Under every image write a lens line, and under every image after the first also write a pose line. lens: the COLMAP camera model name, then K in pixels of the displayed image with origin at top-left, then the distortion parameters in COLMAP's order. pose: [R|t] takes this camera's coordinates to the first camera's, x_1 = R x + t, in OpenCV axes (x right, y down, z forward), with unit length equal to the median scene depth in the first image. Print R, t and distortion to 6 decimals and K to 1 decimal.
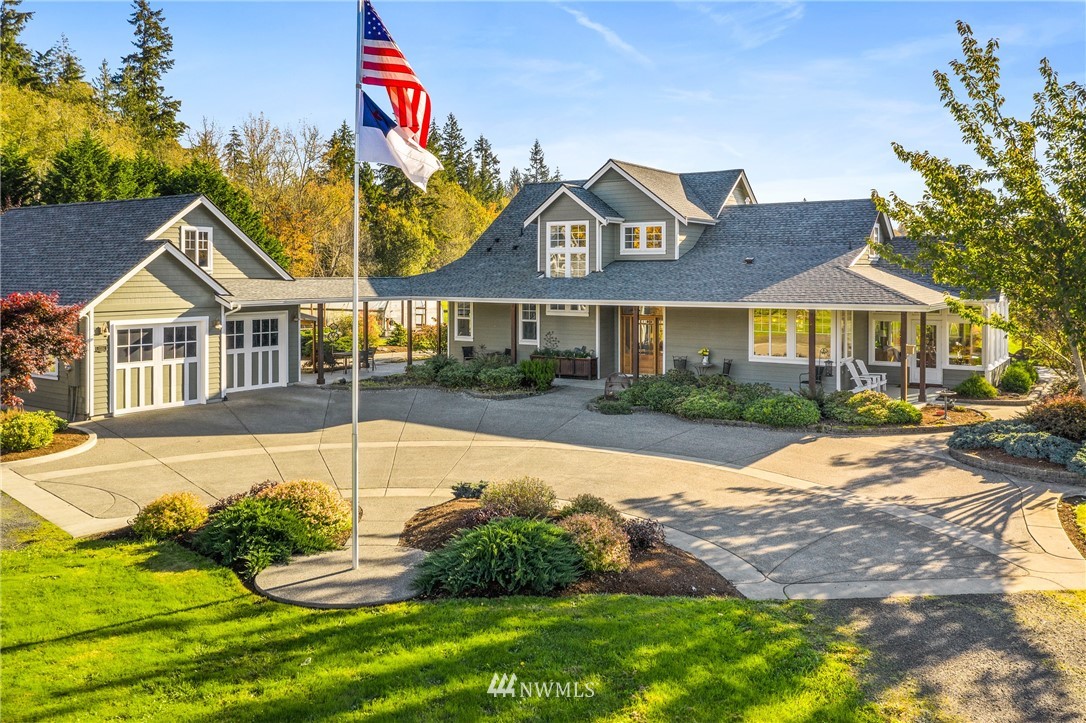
lens RADIAL K [[898.6, 0, 542.6], [0, 898.6, 359.6], [0, 0, 1]] dist [-0.003141, 0.017182]
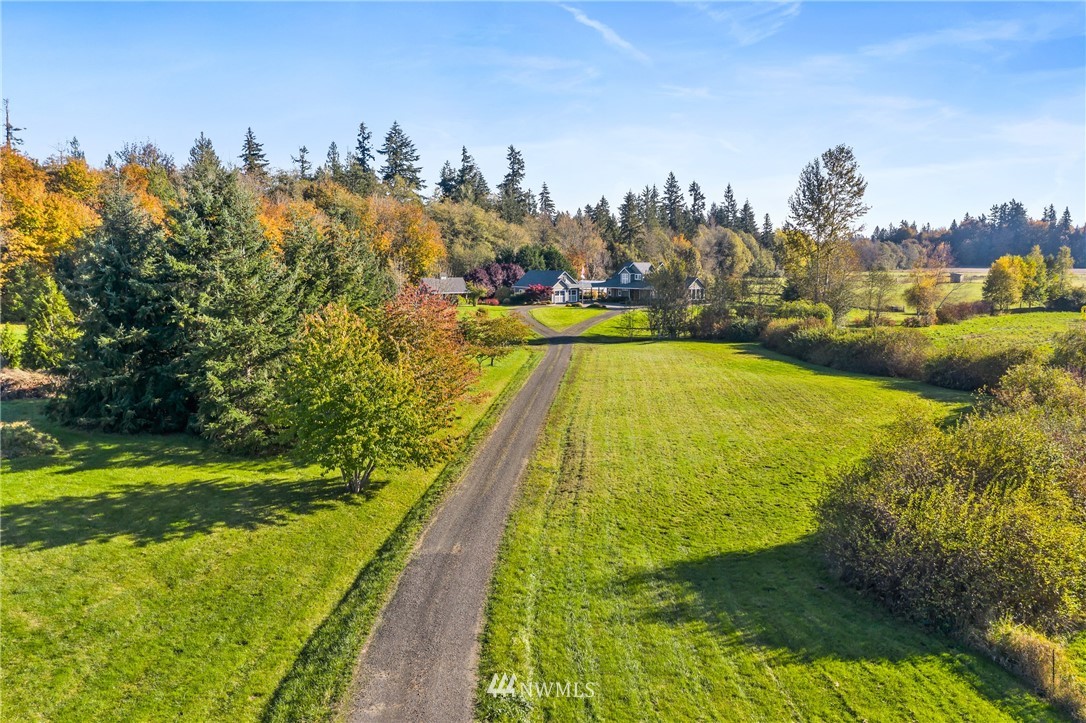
lens RADIAL K [[898.6, 0, 544.3], [0, 898.6, 359.1], [0, 0, 1]] dist [-0.003141, 0.017182]
pose [[0.954672, 0.027578, -0.296380, 0.285575], [-0.022918, 0.999553, 0.019189, 0.066889], [0.296777, -0.011527, 0.954877, -1.059038]]
